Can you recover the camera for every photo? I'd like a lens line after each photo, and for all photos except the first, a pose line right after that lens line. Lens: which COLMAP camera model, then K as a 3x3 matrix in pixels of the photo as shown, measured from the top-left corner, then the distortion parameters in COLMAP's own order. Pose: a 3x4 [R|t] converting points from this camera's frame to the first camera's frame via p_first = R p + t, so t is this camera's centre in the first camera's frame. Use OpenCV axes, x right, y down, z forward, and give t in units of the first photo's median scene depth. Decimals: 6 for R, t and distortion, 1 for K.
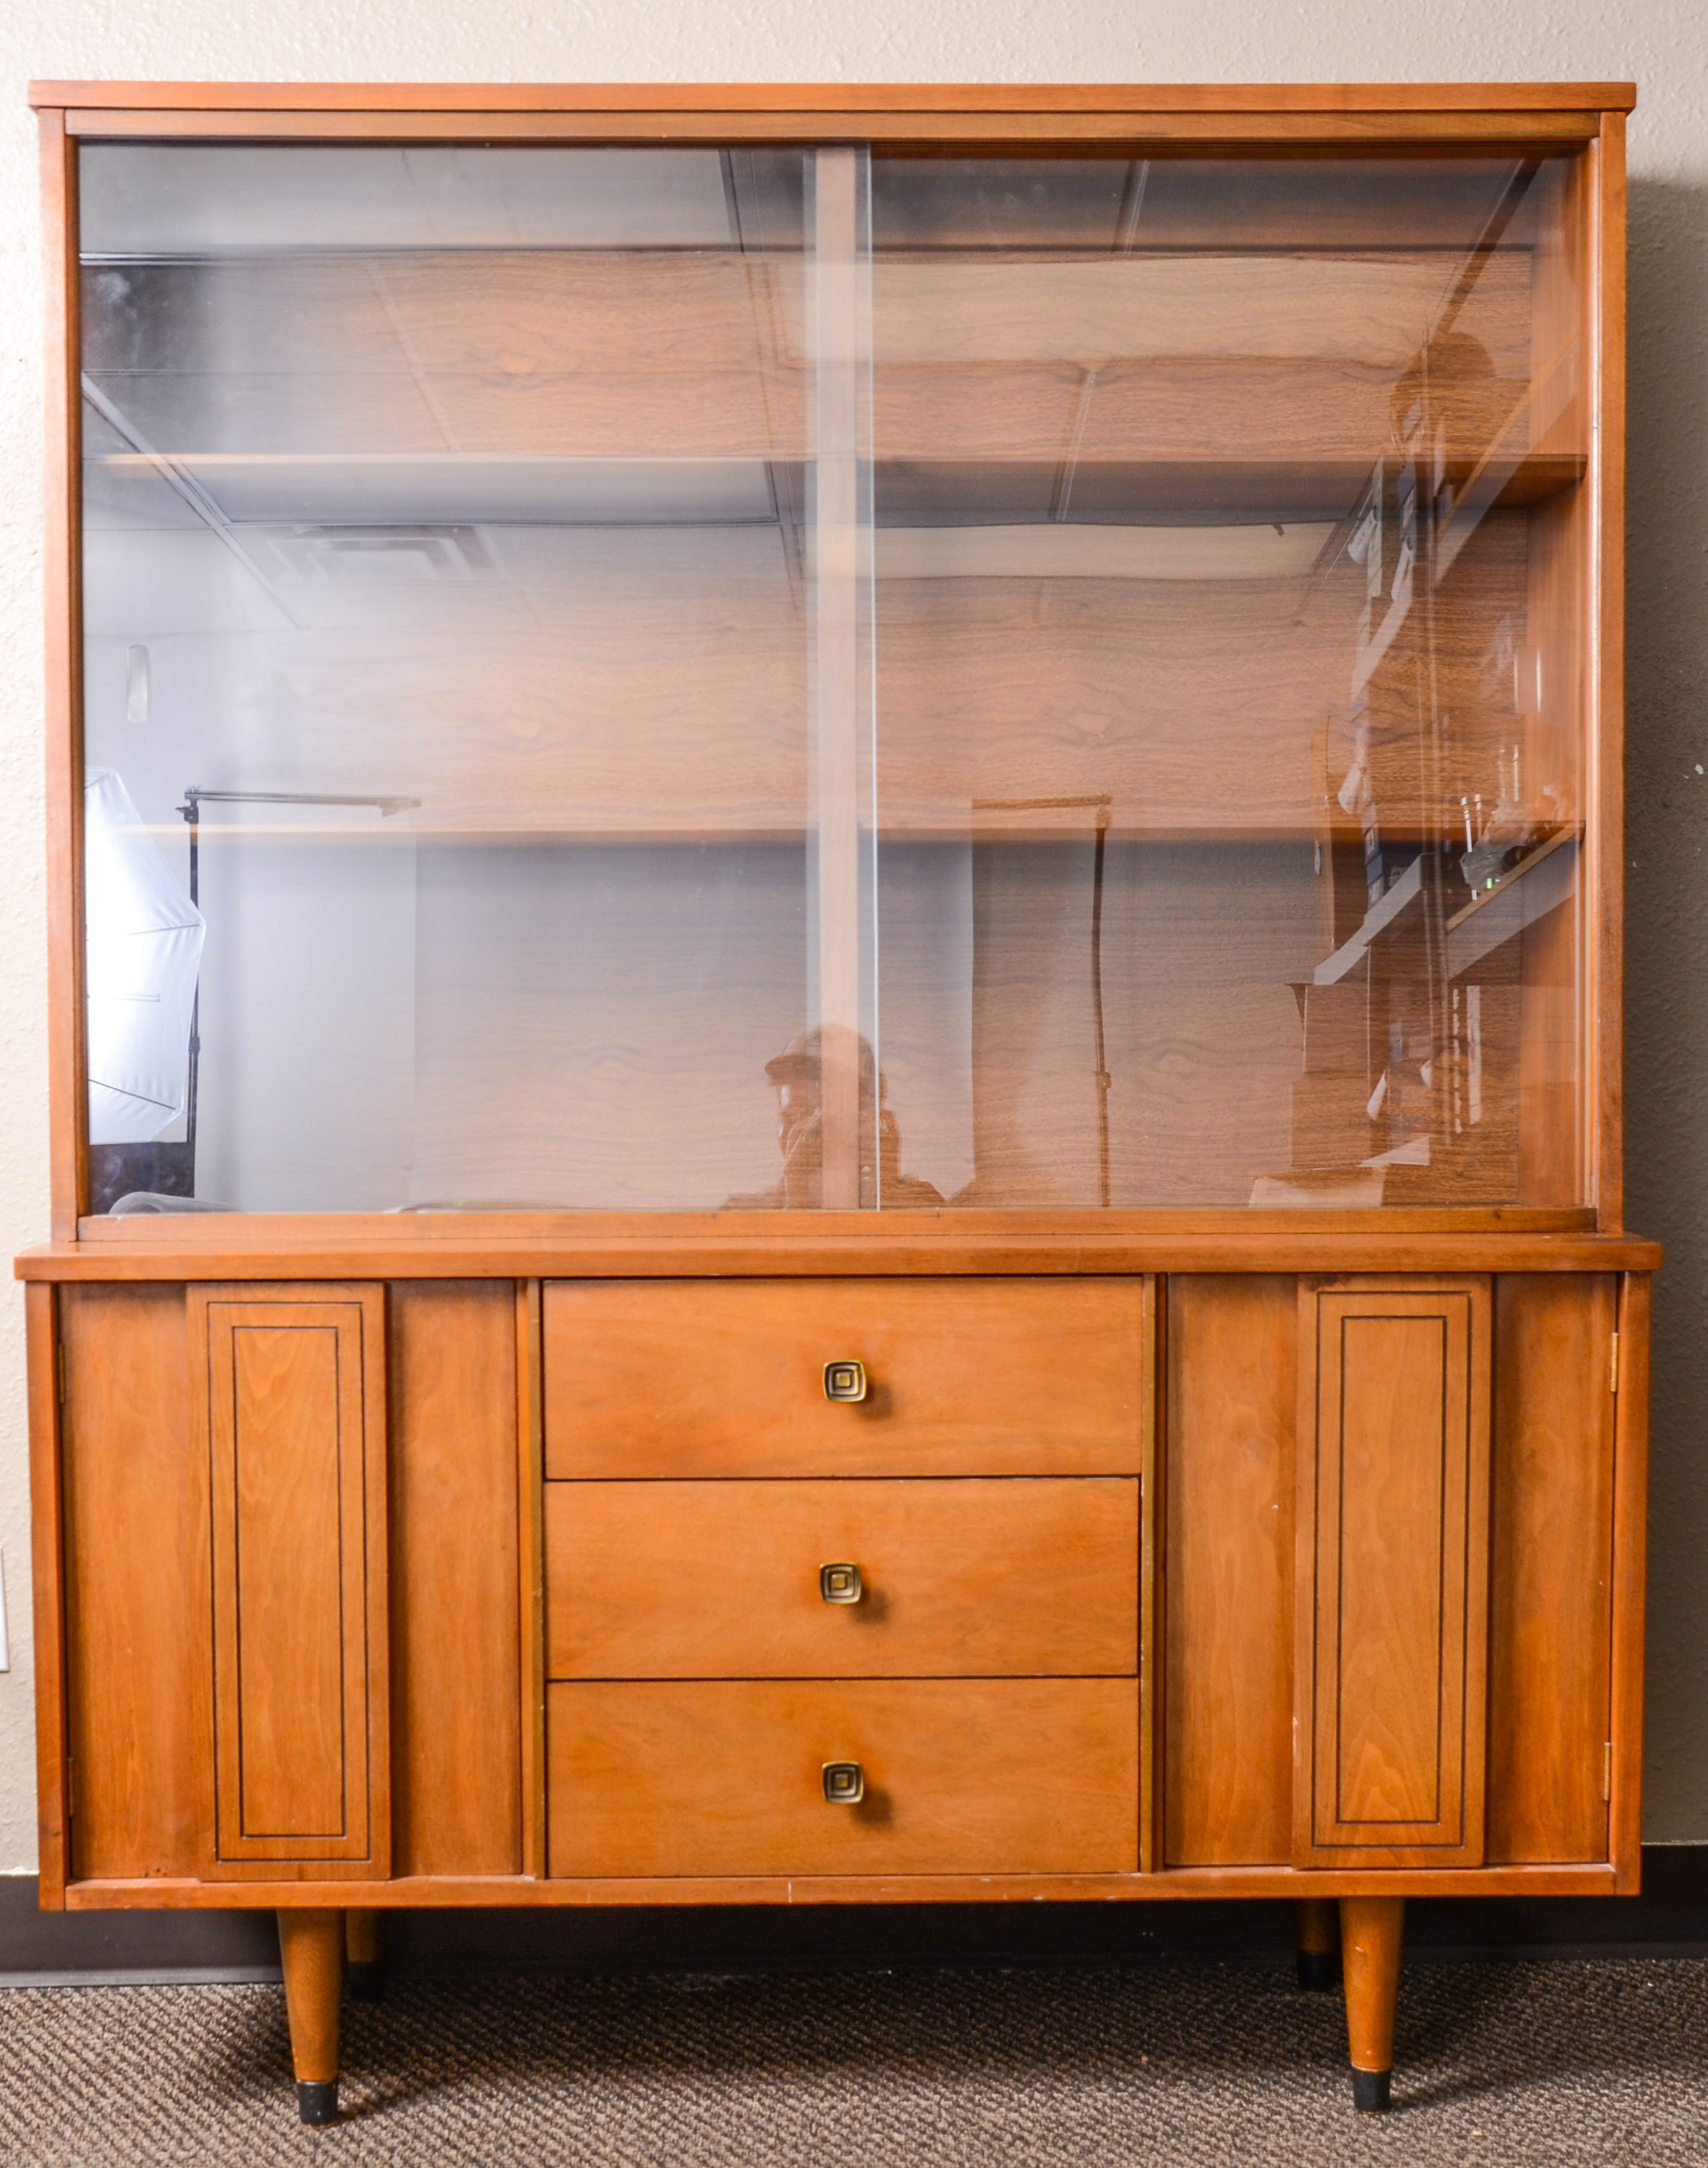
lens RADIAL K [[3567.7, 0, 877.2], [0, 3567.7, 1233.5], [0, 0, 1]] dist [0.010990, 0.000000]
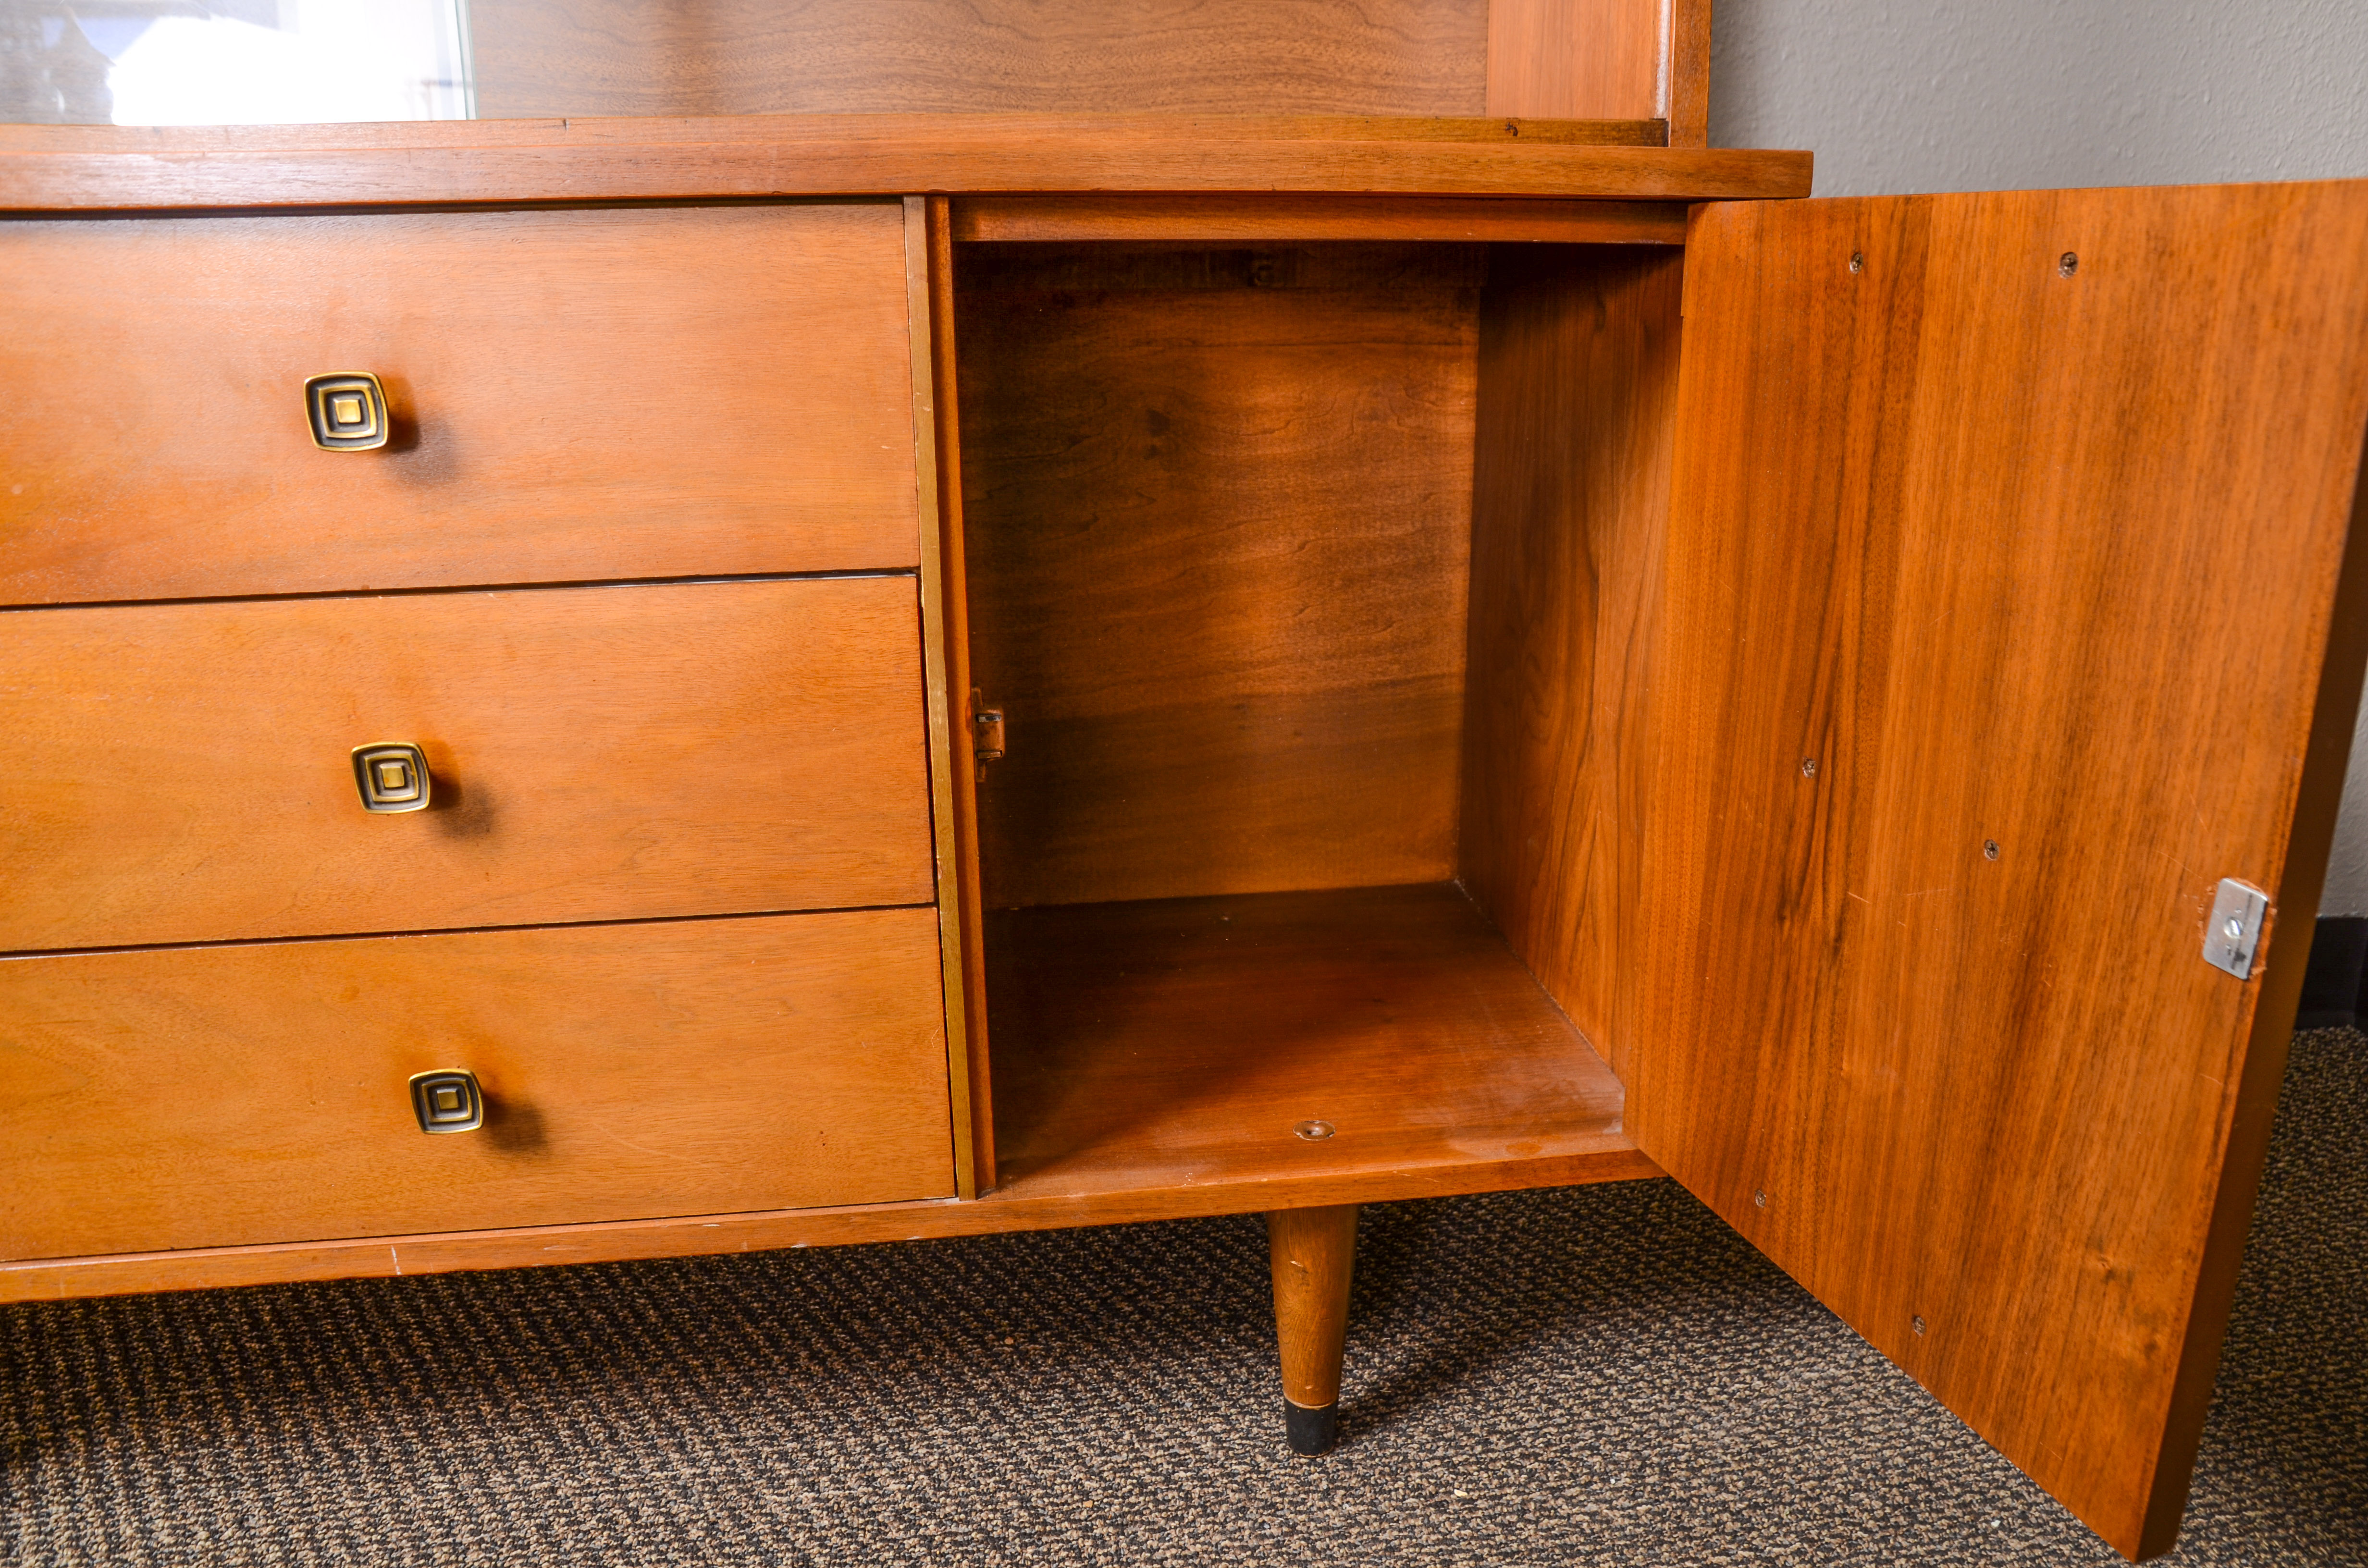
lens RADIAL K [[1682.1, 0, 1227.7], [0, 1682.1, 815.4], [0, 0, 1]] dist [-0.105179, 0.045979]
pose [[0.991613, -0.040531, 0.122723, 0.087882], [0.012778, 0.975647, 0.218976, 0.048047], [-0.128610, -0.215571, 0.967982, 0.722826]]
